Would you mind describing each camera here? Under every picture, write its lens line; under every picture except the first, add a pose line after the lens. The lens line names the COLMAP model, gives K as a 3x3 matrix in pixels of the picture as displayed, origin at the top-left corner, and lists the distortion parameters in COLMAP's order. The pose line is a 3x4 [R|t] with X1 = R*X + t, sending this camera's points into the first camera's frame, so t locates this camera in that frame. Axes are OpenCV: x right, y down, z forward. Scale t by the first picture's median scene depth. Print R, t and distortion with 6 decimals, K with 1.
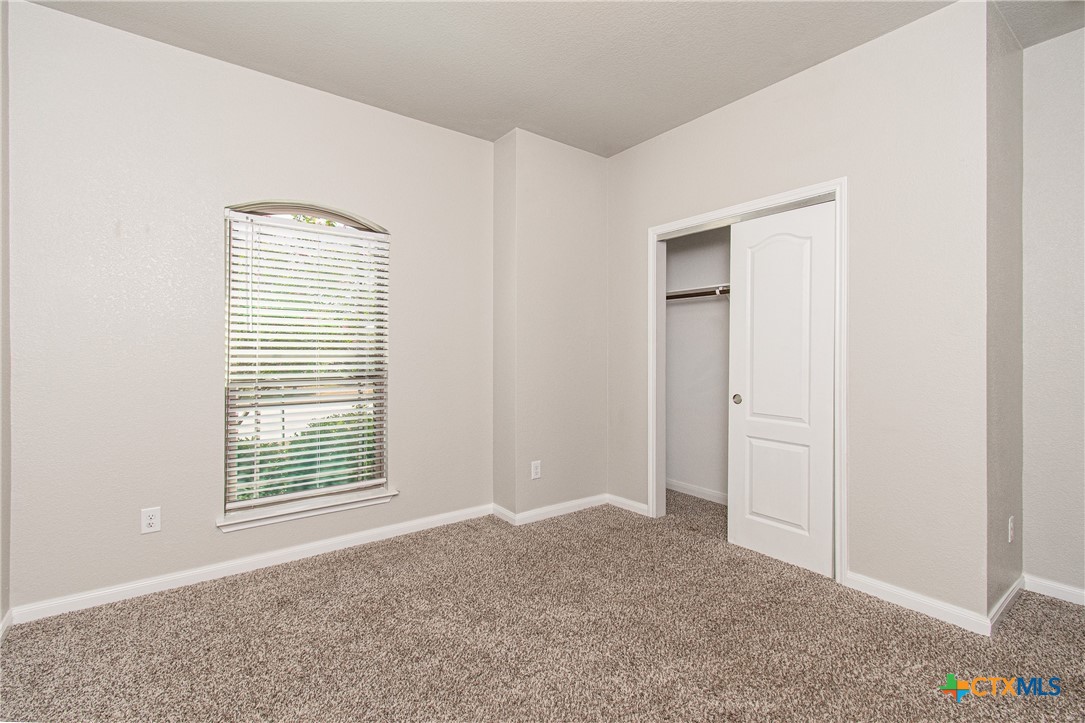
lens RADIAL K [[481.4, 0, 539.5], [0, 481.4, 352.2], [0, 0, 1]] dist [0.005620, -0.001719]
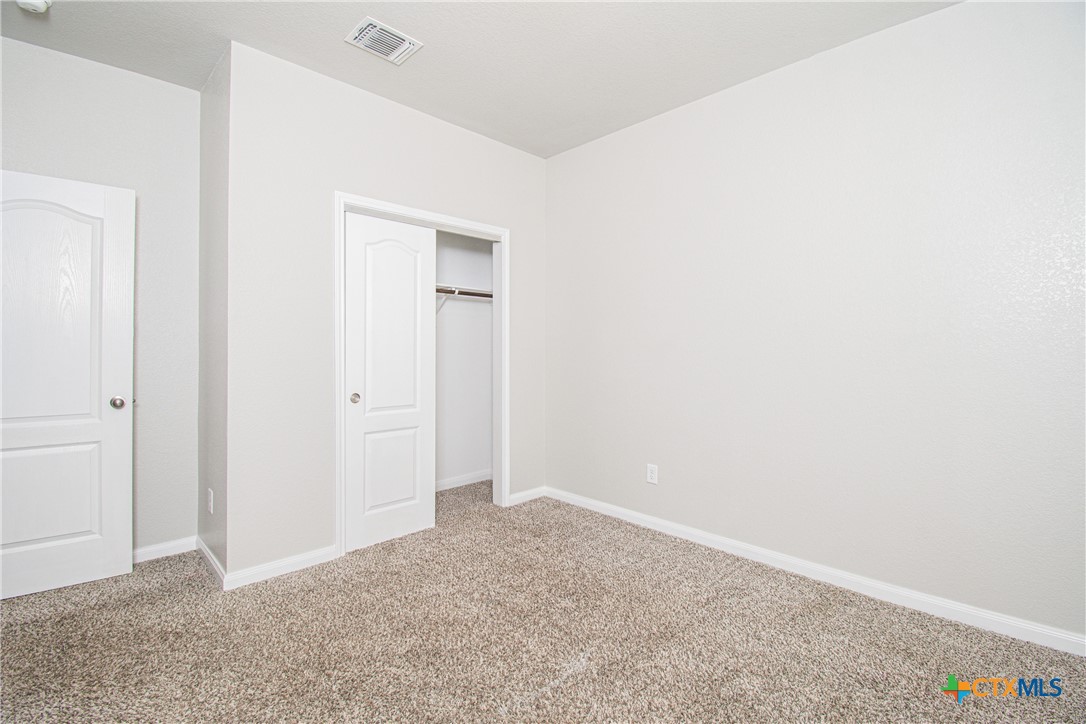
lens RADIAL K [[481.8, 0, 546.8], [0, 481.8, 353.1], [0, 0, 1]] dist [0.005620, -0.001719]
pose [[-0.128870, -0.003011, 0.991657, -0.822631], [0.007229, 0.999966, 0.003976, 0.010001], [-0.991635, 0.007681, -0.128844, 1.053807]]
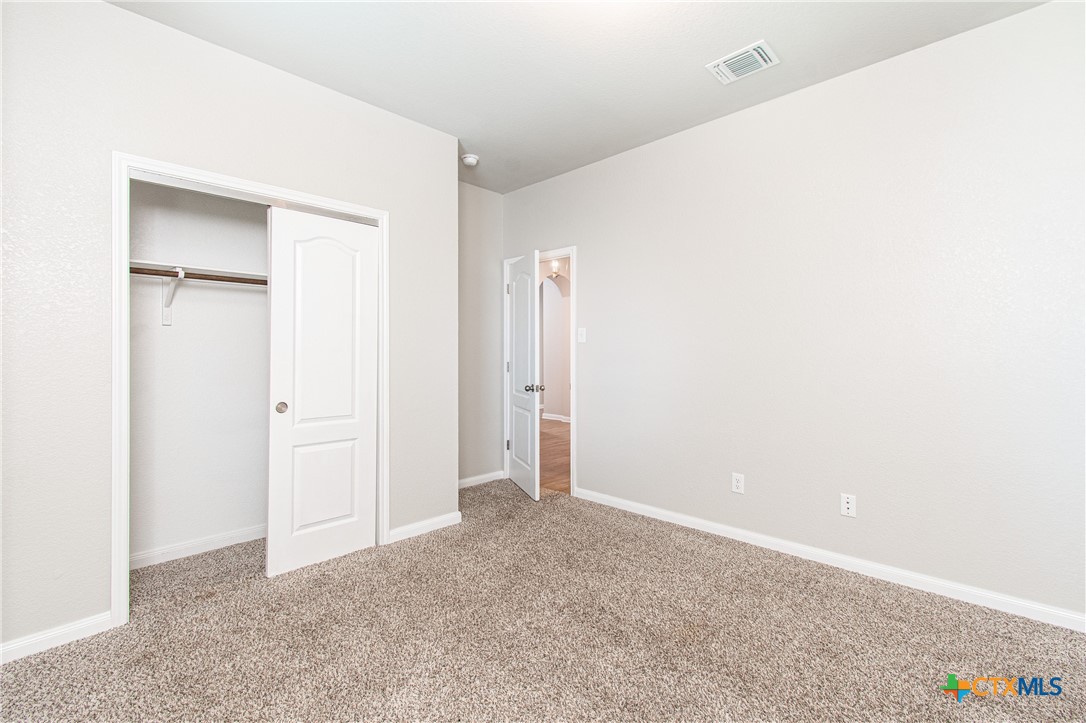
lens RADIAL K [[481.8, 0, 534.1], [0, 481.8, 356.9], [0, 0, 1]] dist [0.005620, -0.001719]
pose [[-0.139145, 0.000182, 0.990272, -0.516989], [0.010021, 0.999949, 0.001224, 0.007881], [-0.990221, 0.010094, -0.139140, 0.650749]]
